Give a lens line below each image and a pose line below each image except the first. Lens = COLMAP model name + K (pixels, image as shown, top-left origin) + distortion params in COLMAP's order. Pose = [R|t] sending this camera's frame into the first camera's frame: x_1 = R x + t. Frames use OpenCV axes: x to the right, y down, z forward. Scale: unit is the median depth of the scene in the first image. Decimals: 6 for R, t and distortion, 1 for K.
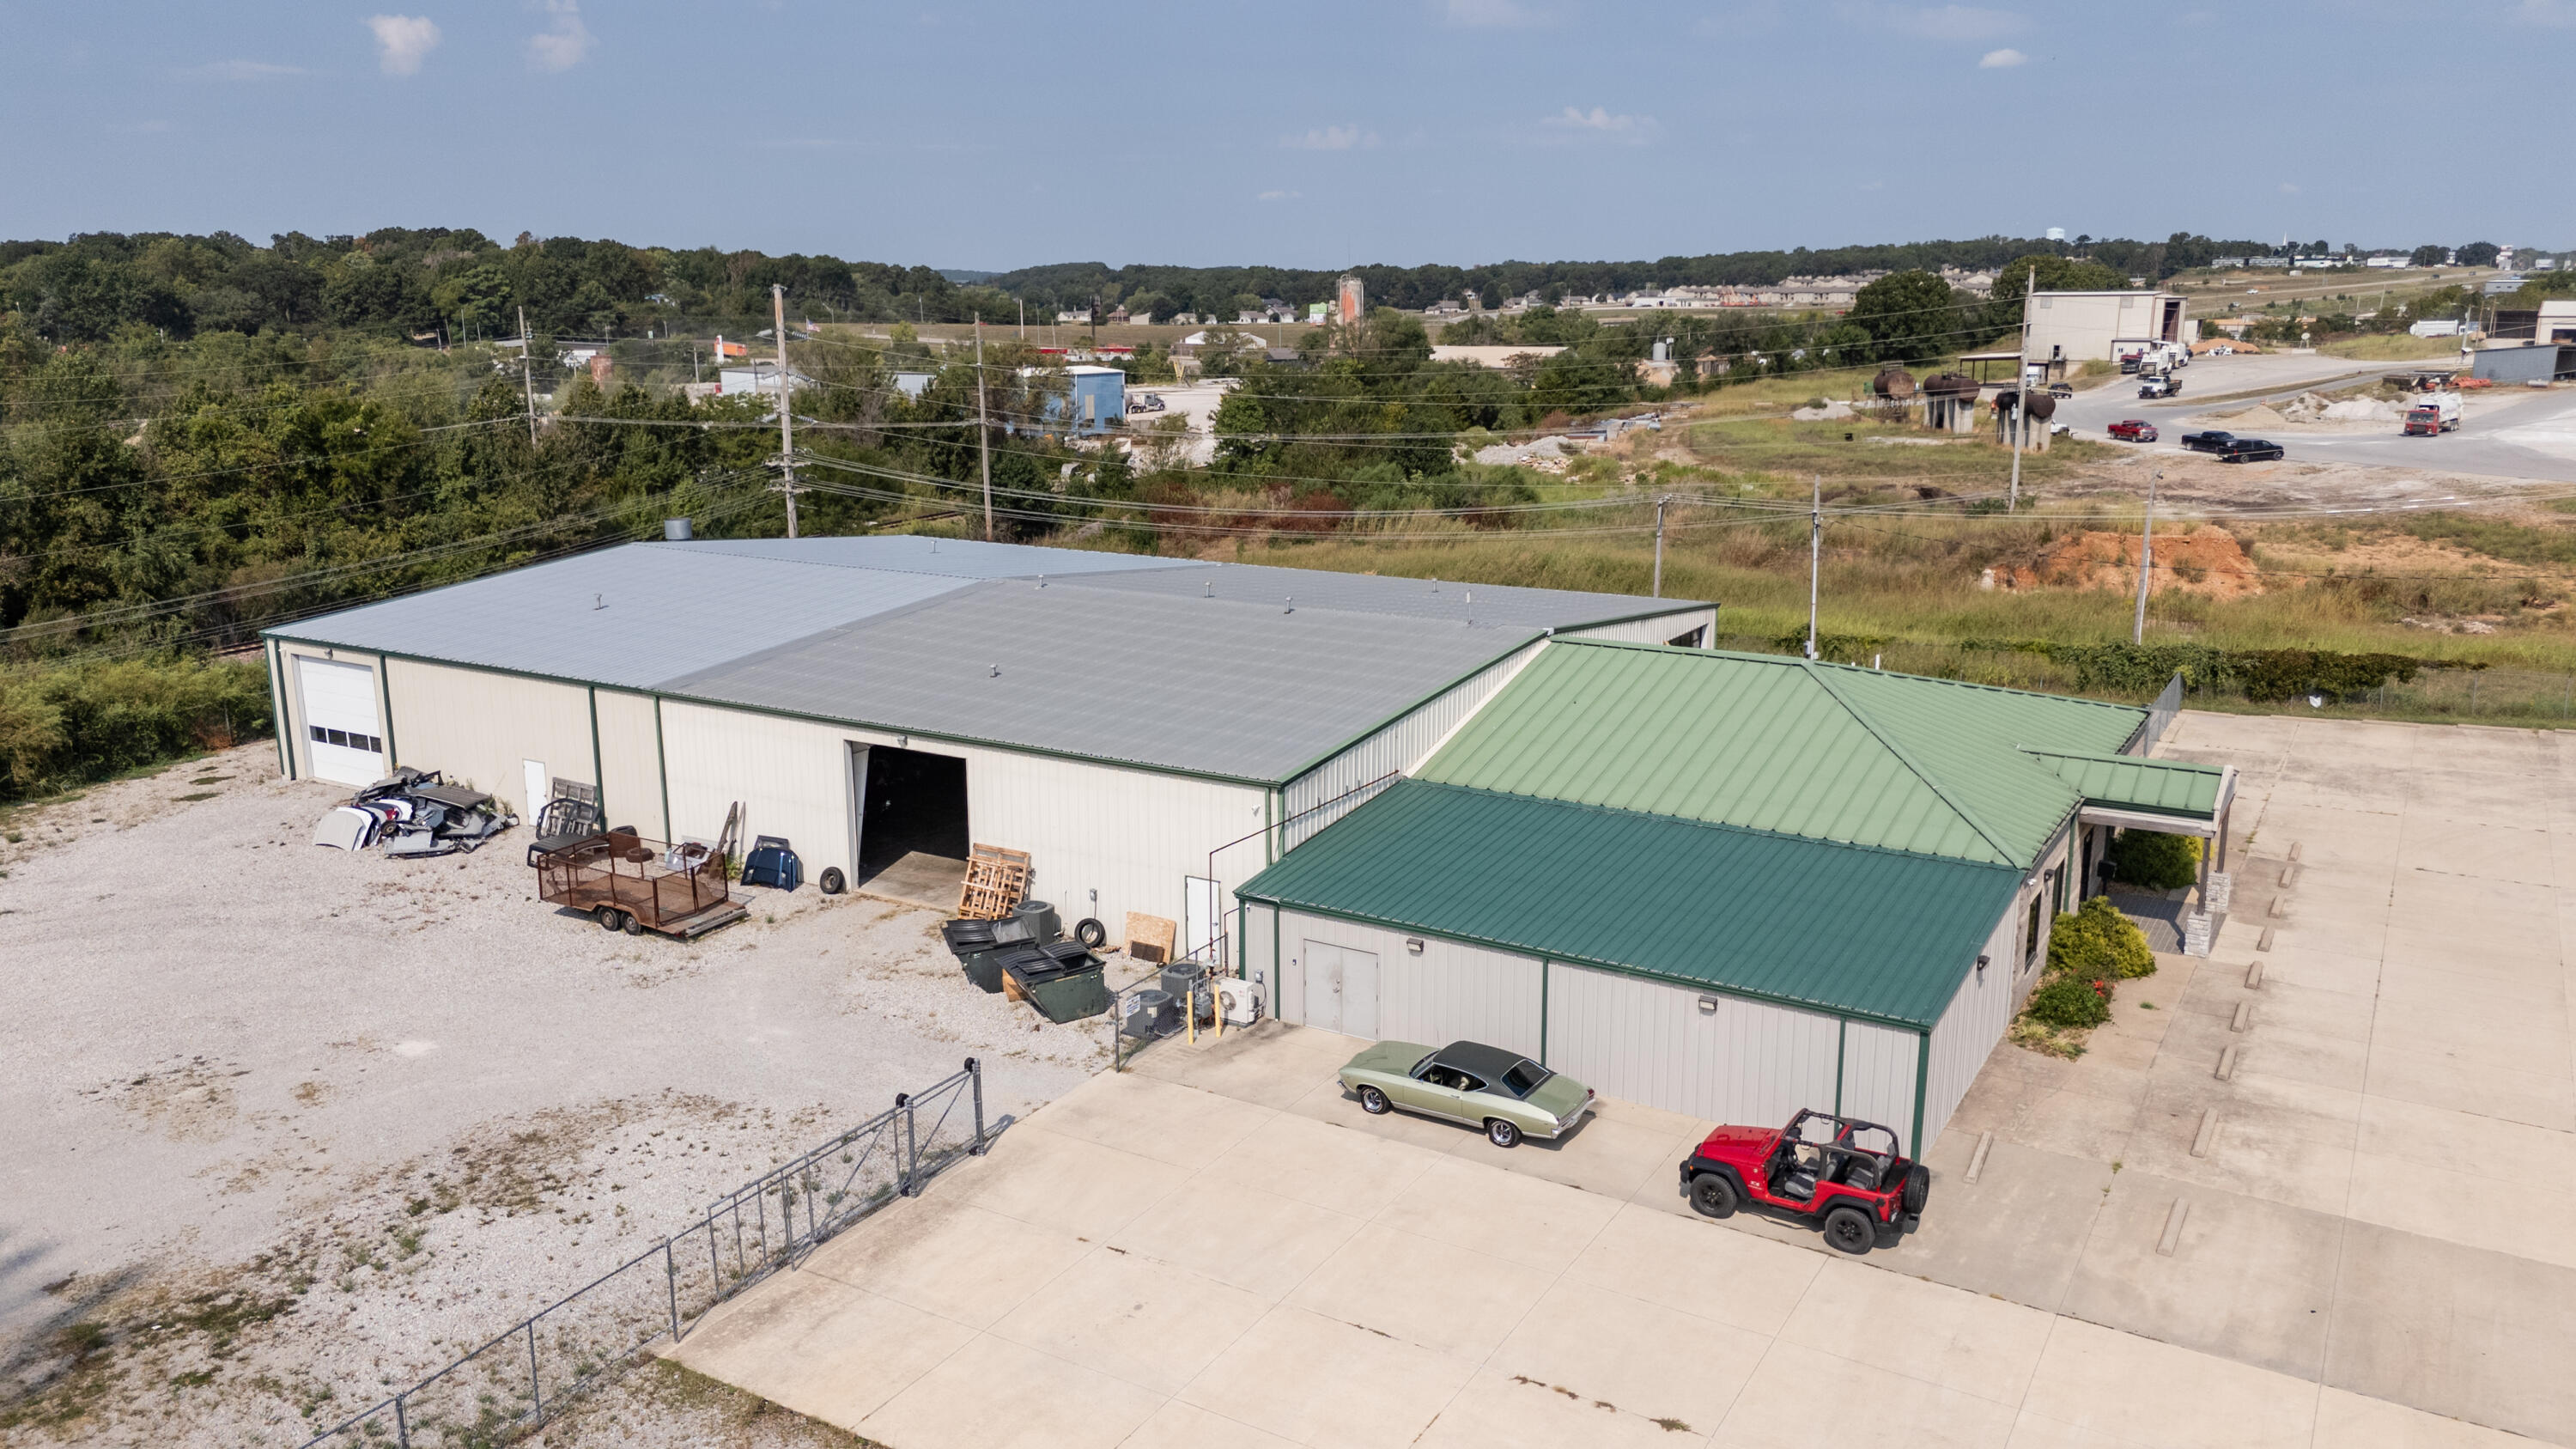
lens RADIAL K [[1898.2, 0, 1300.9], [0, 1898.2, 733.5], [0, 0, 1]] dist [0.064439, -0.062322]
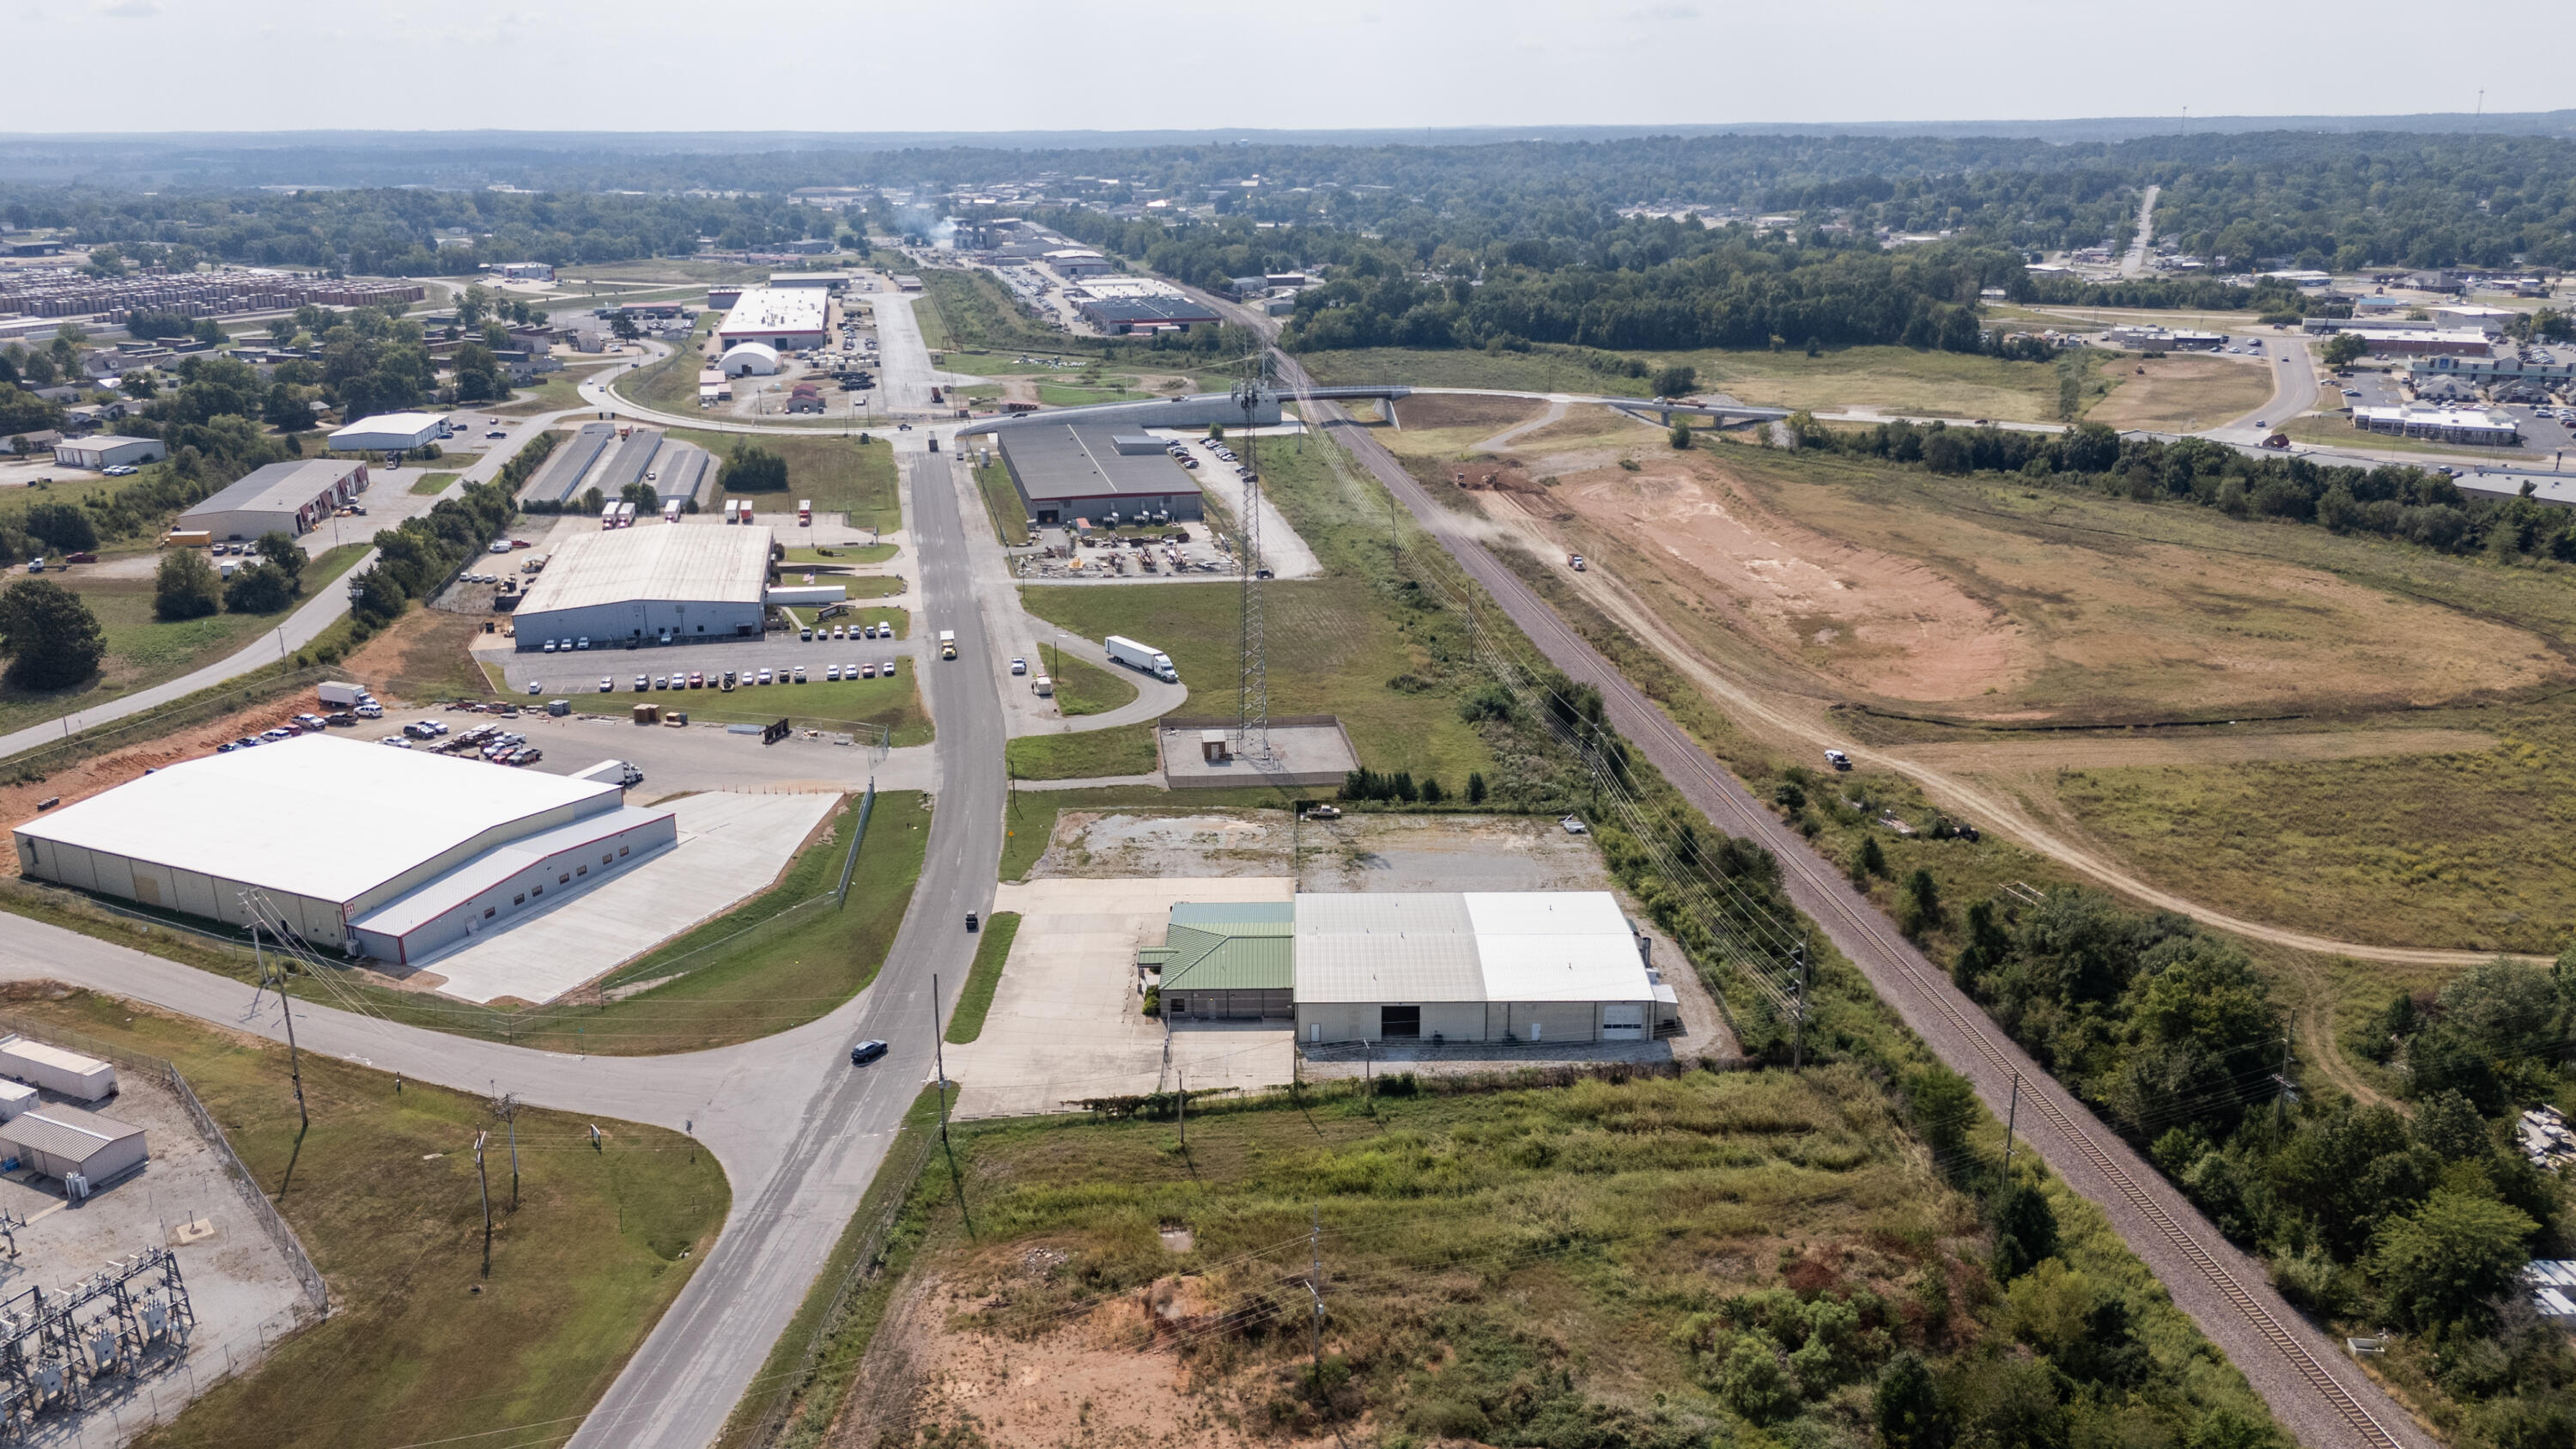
lens RADIAL K [[1898.2, 0, 1290.3], [0, 1898.2, 716.3], [0, 0, 1]] dist [0.064439, -0.062322]
pose [[-0.858387, 0.161200, -0.487018, 1.986607], [-0.103728, 0.875199, 0.472511, -2.315271], [0.502406, 0.456115, -0.734539, 3.692446]]
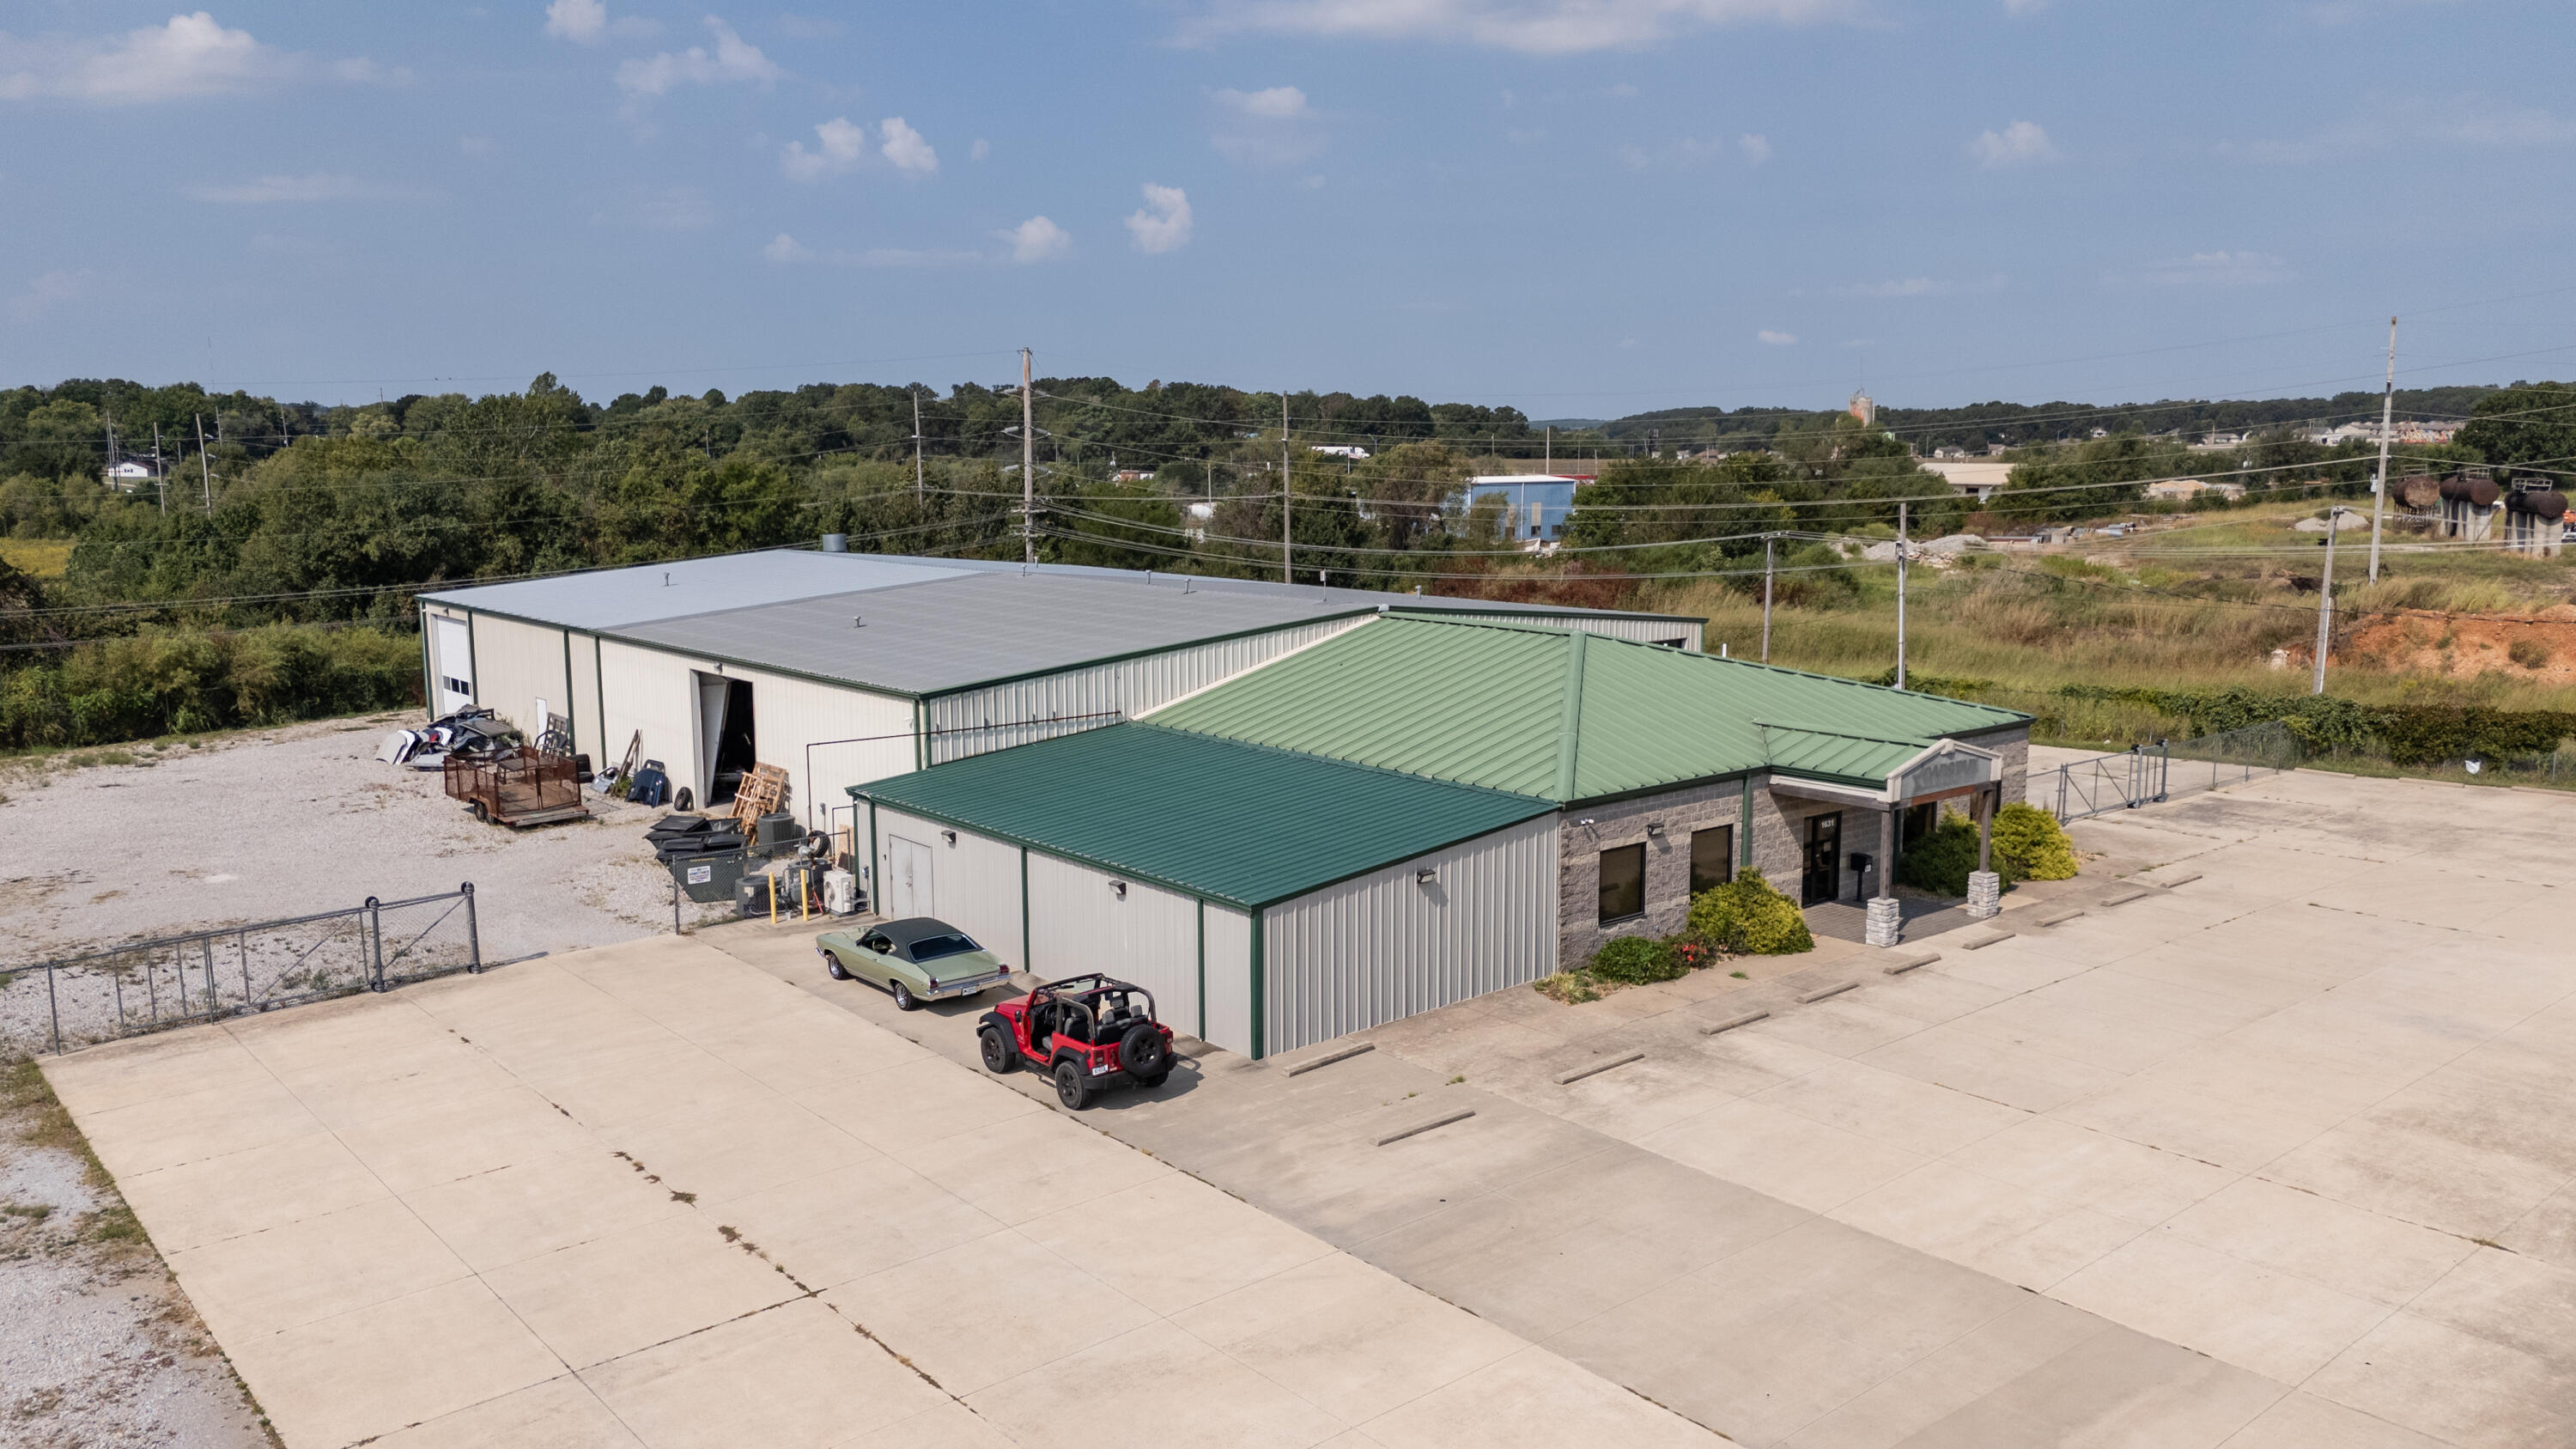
lens RADIAL K [[1898.2, 0, 1301.2], [0, 1898.2, 710.1], [0, 0, 1]] dist [0.064439, -0.062322]
pose [[0.948695, 0.043945, -0.313123, 0.402824], [-0.070921, 0.994637, -0.075285, 0.077158], [0.308136, 0.093630, 0.946724, 0.054272]]
